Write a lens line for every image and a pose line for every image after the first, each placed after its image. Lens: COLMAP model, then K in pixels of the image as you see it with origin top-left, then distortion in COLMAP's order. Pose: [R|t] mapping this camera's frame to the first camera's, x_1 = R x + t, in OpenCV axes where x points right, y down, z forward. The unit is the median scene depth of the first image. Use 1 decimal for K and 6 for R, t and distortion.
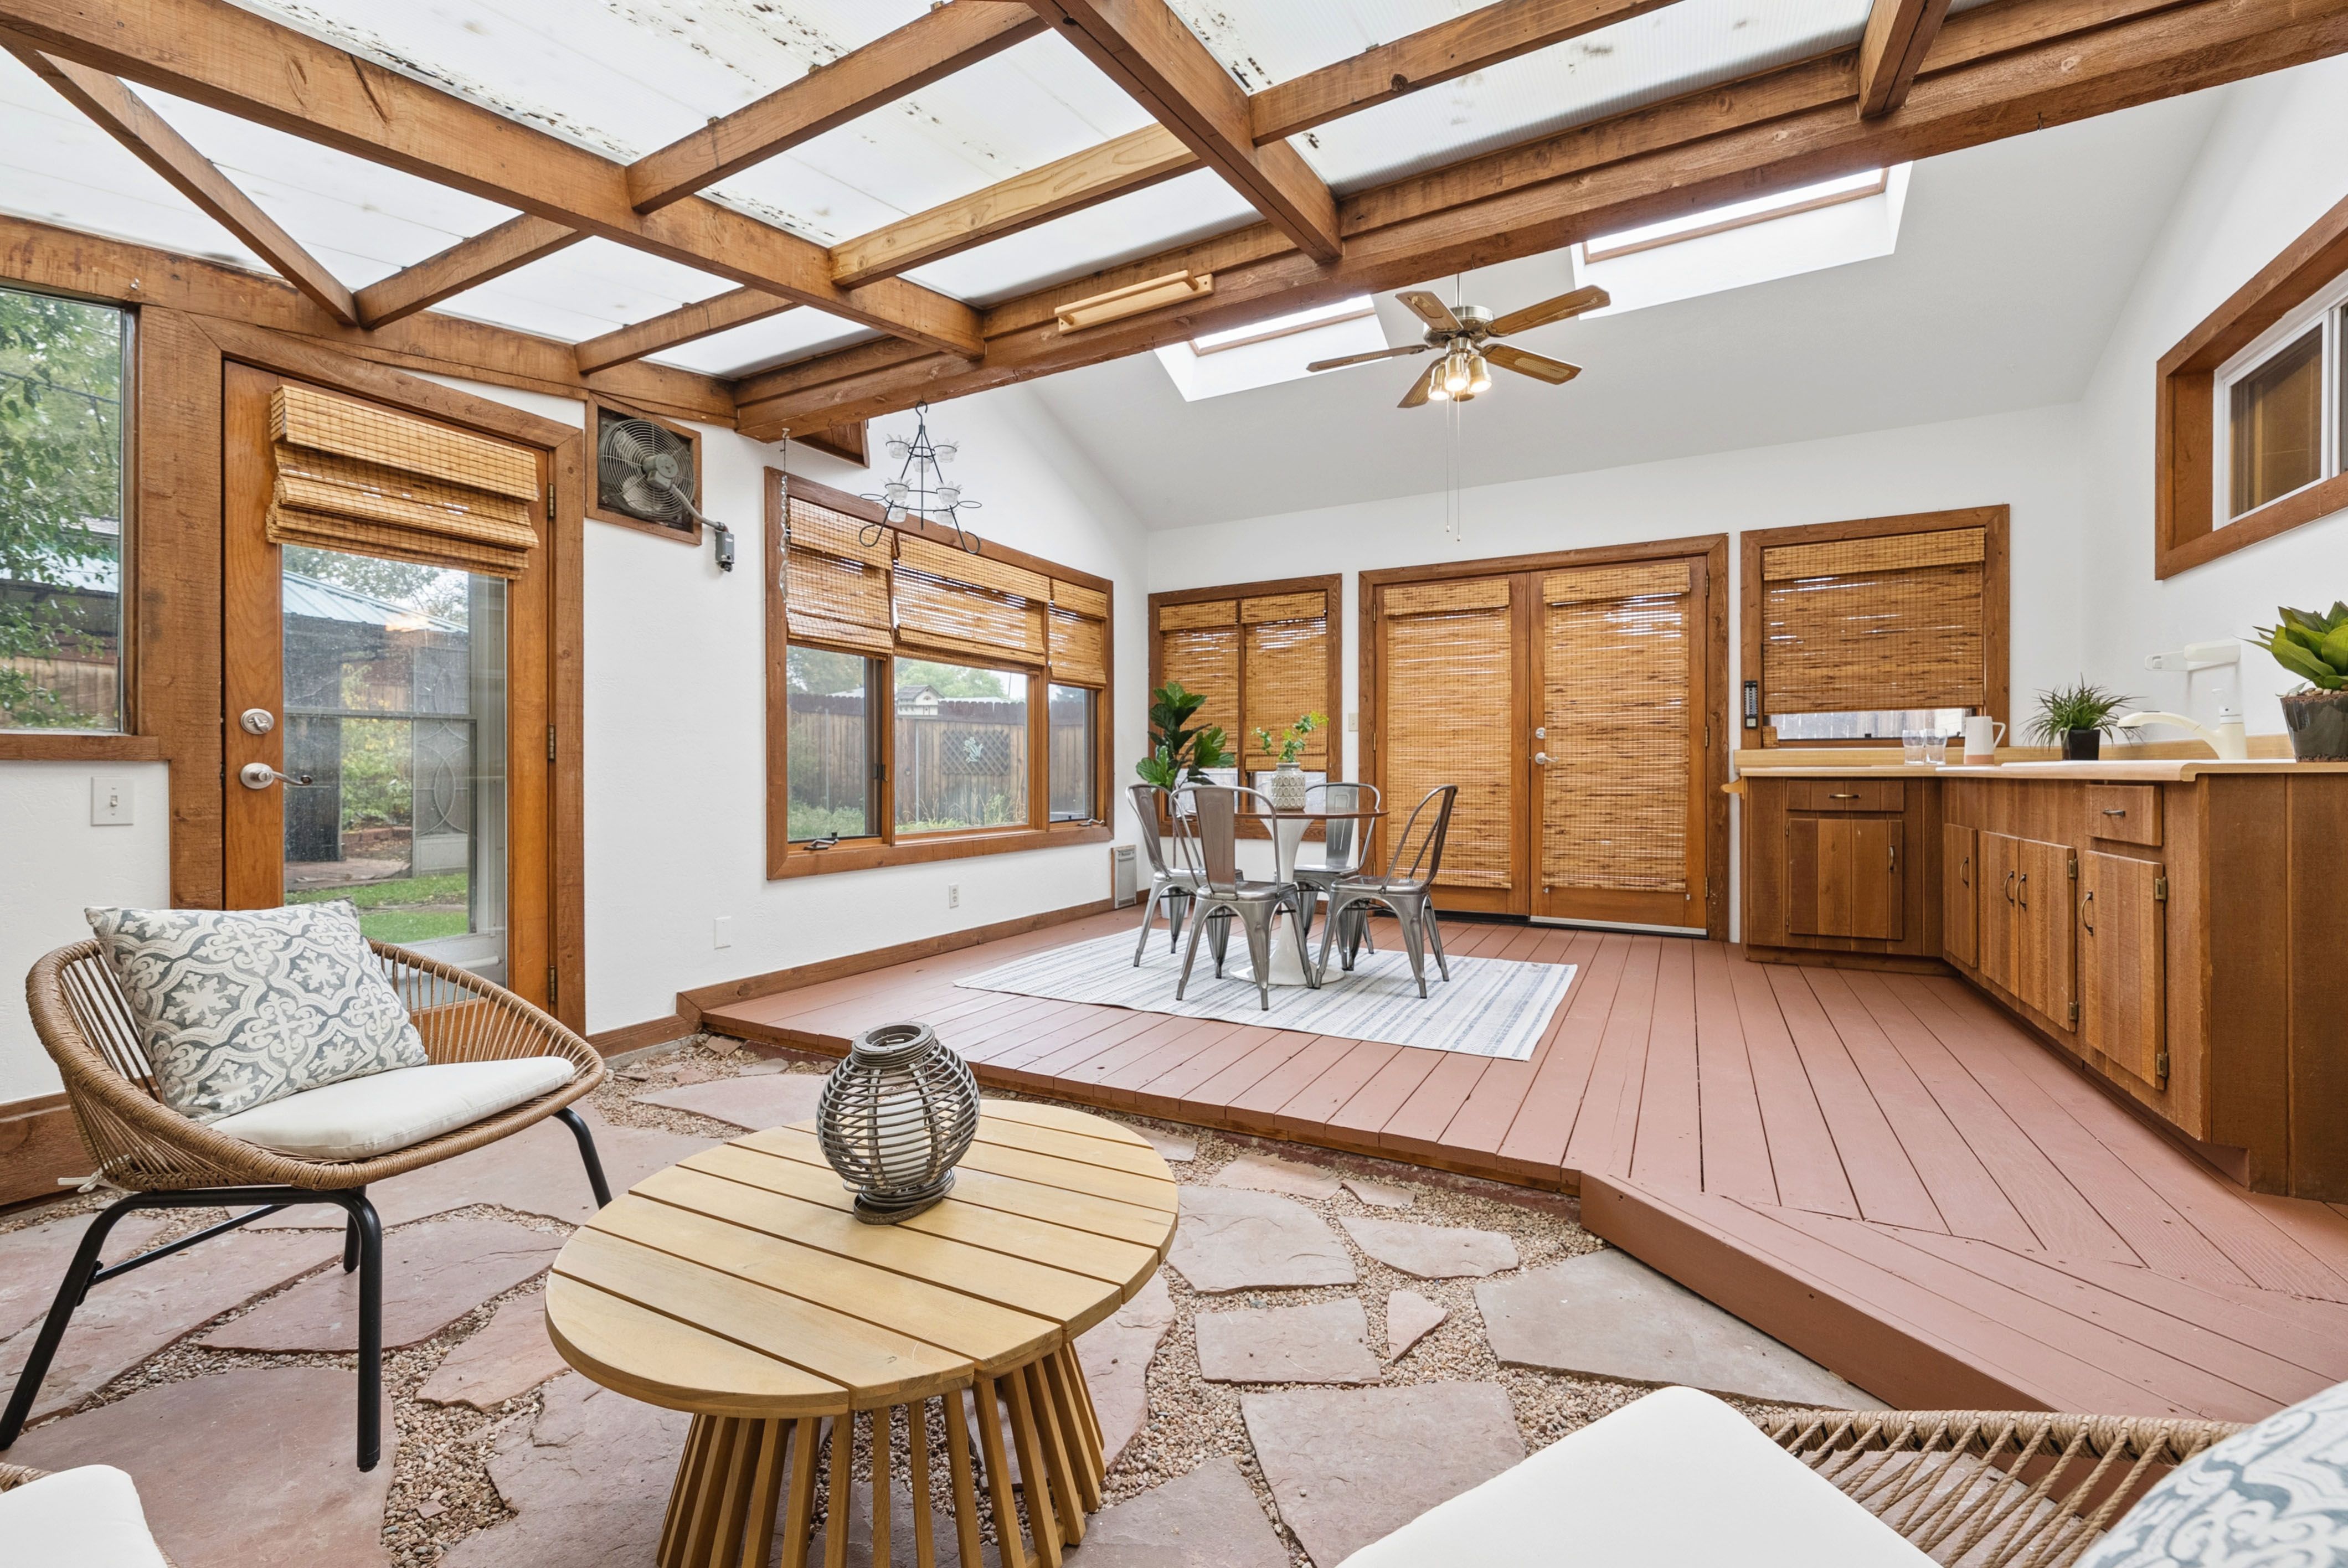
lens RADIAL K [[963.6, 0, 1176.9], [0, 963.6, 778.9], [0, 0, 1]] dist [0.002609, 0.000185]
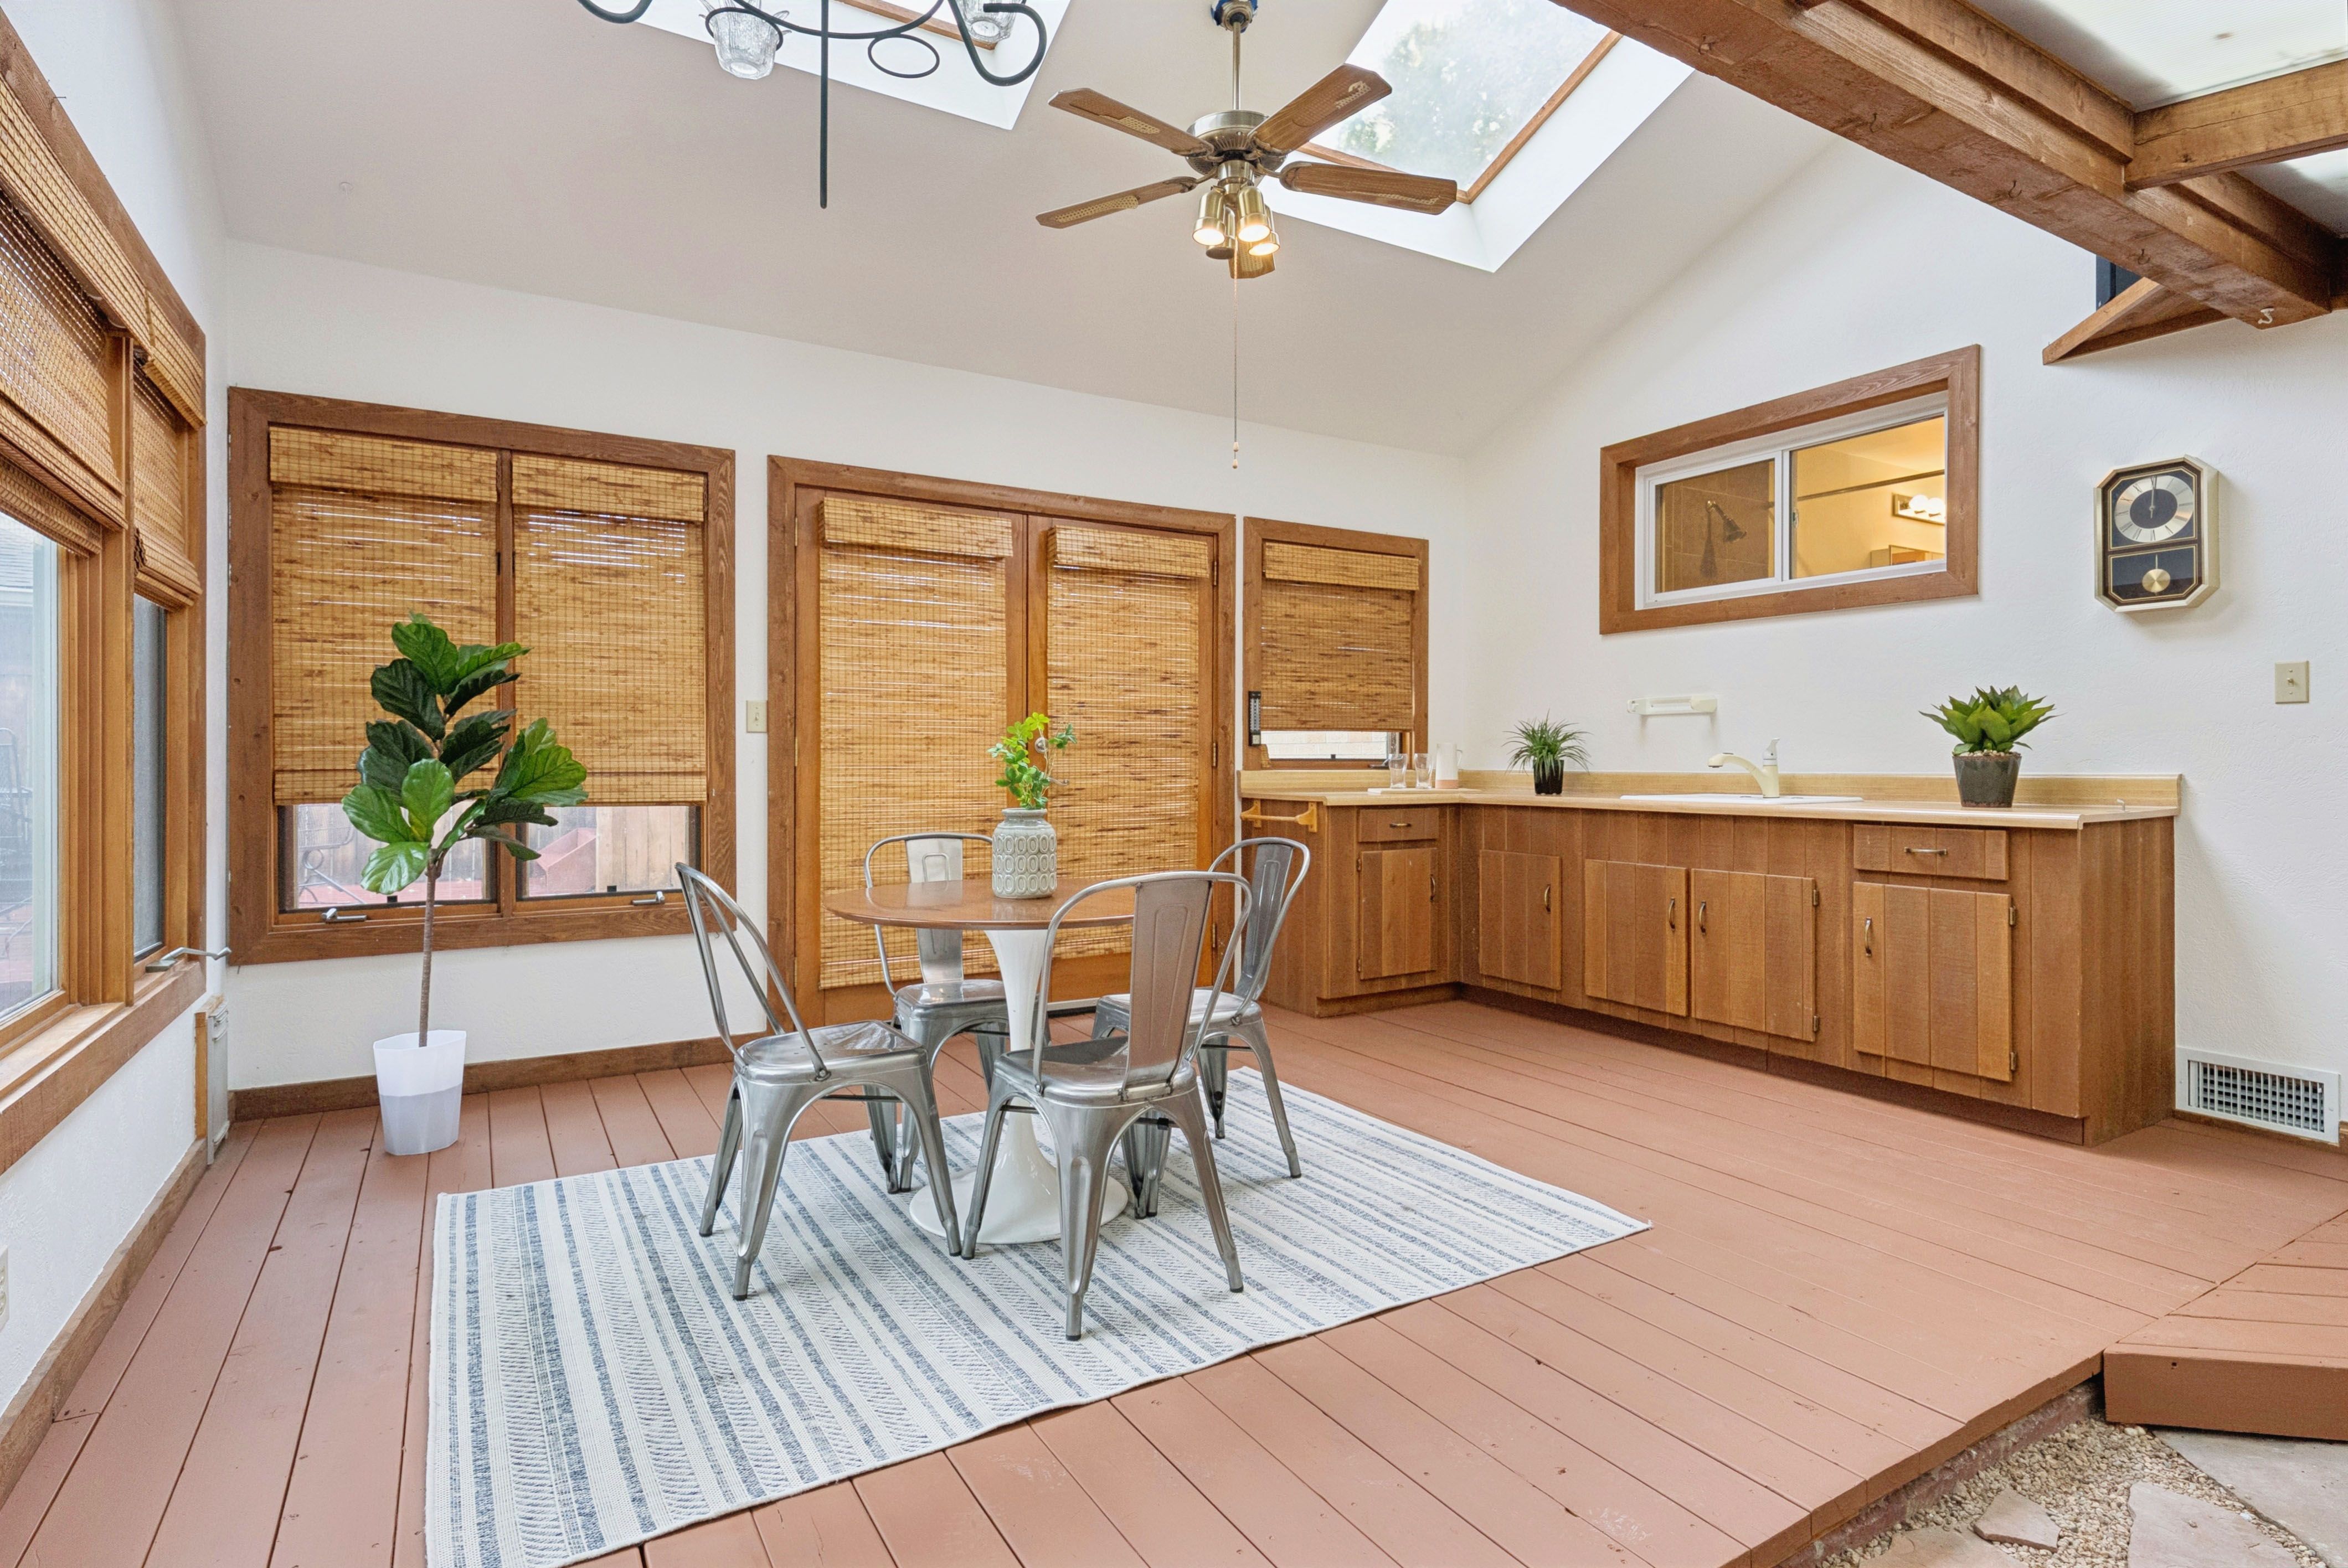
lens RADIAL K [[1200.9, 0, 1183.0], [0, 1200.9, 761.2], [0, 0, 1]] dist [0.003033, 0.000468]
pose [[0.506384, 0.002422, 0.862305, -0.359979], [0.003811, 0.999980, -0.005046, -0.033410], [-0.862300, 0.005841, 0.506365, 0.505074]]
